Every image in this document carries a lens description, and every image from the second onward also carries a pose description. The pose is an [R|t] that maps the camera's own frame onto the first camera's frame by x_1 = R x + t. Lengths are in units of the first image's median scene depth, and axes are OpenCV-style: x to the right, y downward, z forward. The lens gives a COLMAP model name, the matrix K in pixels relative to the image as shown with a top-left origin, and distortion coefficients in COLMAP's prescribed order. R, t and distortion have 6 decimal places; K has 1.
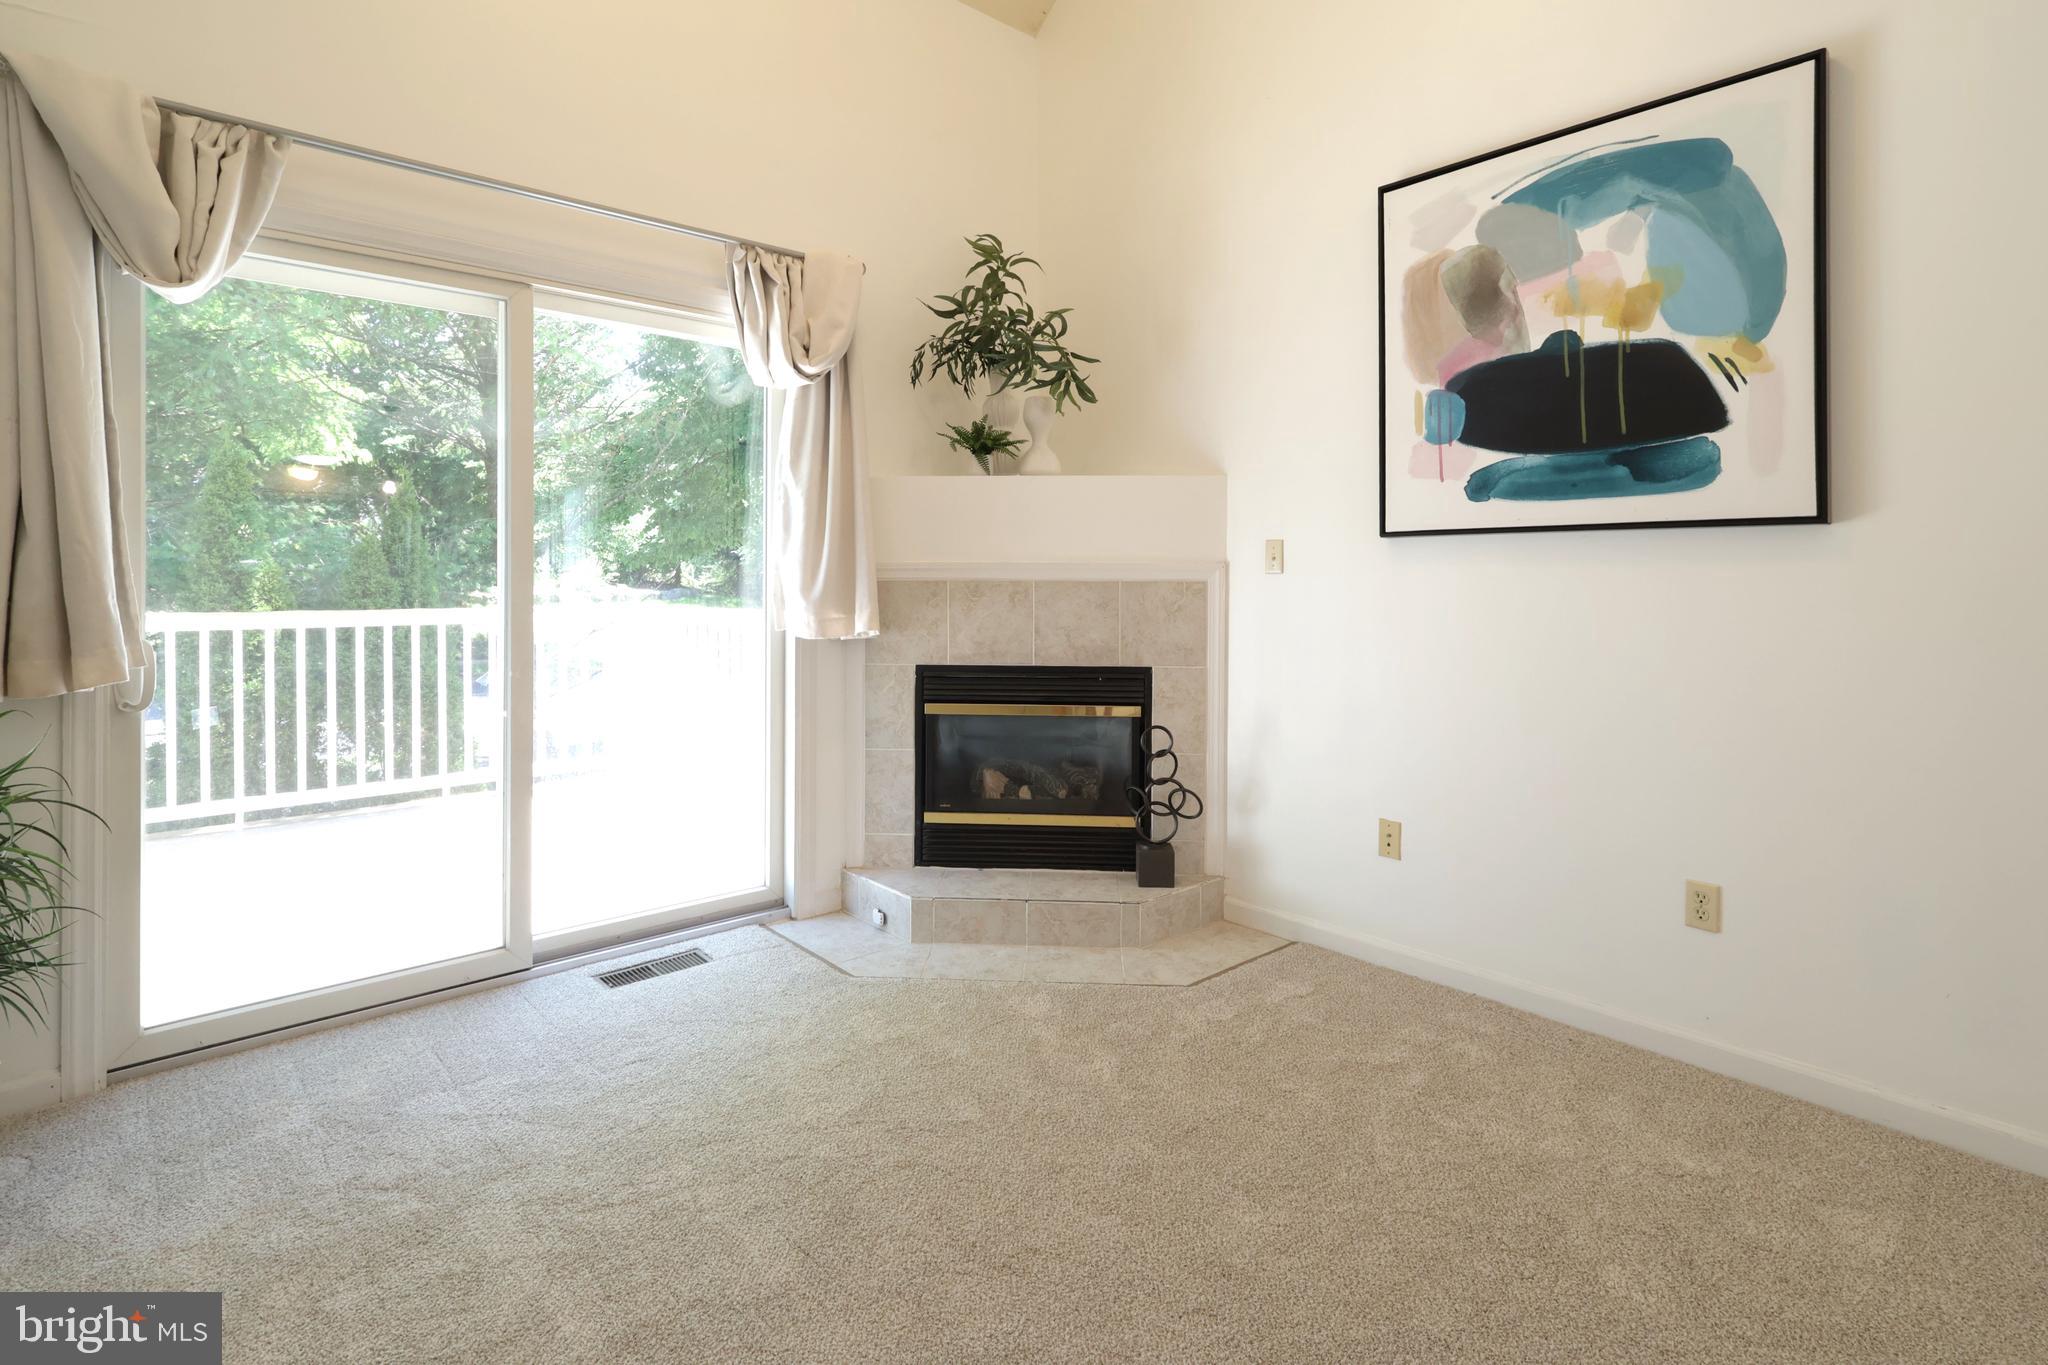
lens RADIAL K [[971.6, 0, 989.1], [0, 971.6, 584.0], [0, 0, 1]] dist [-0.000291, 0.002807]
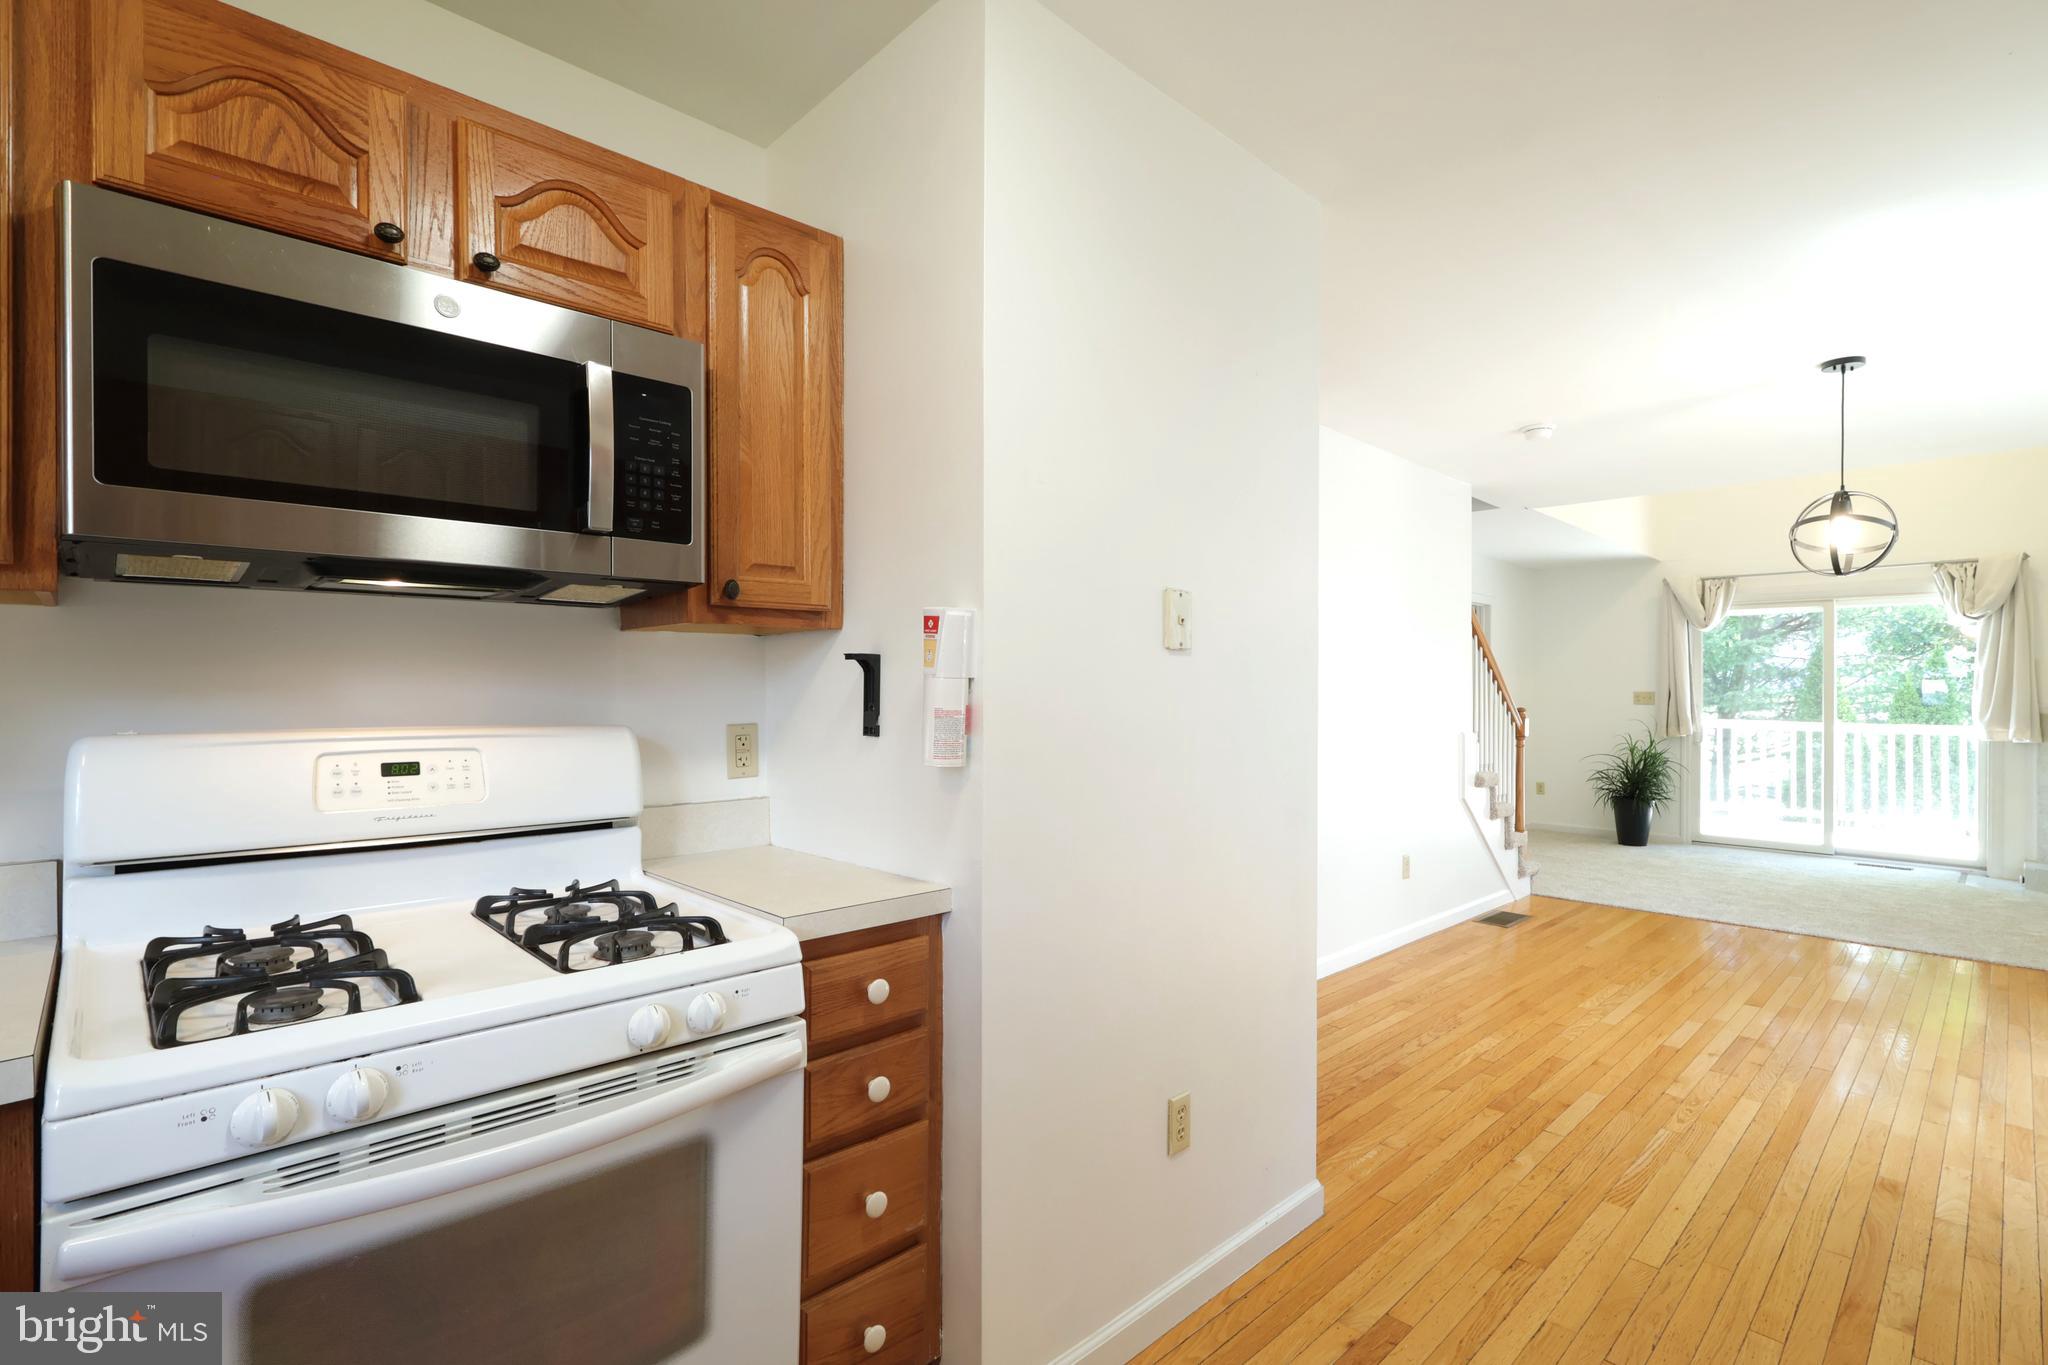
lens RADIAL K [[971.6, 0, 1006.0], [0, 971.6, 685.9], [0, 0, 1]] dist [-0.000291, 0.002807]
pose [[0.044118, -0.001830, -0.999025, 1.753889], [-0.015020, 0.999884, -0.002495, -0.022898], [0.998913, 0.015116, 0.044085, -1.159640]]
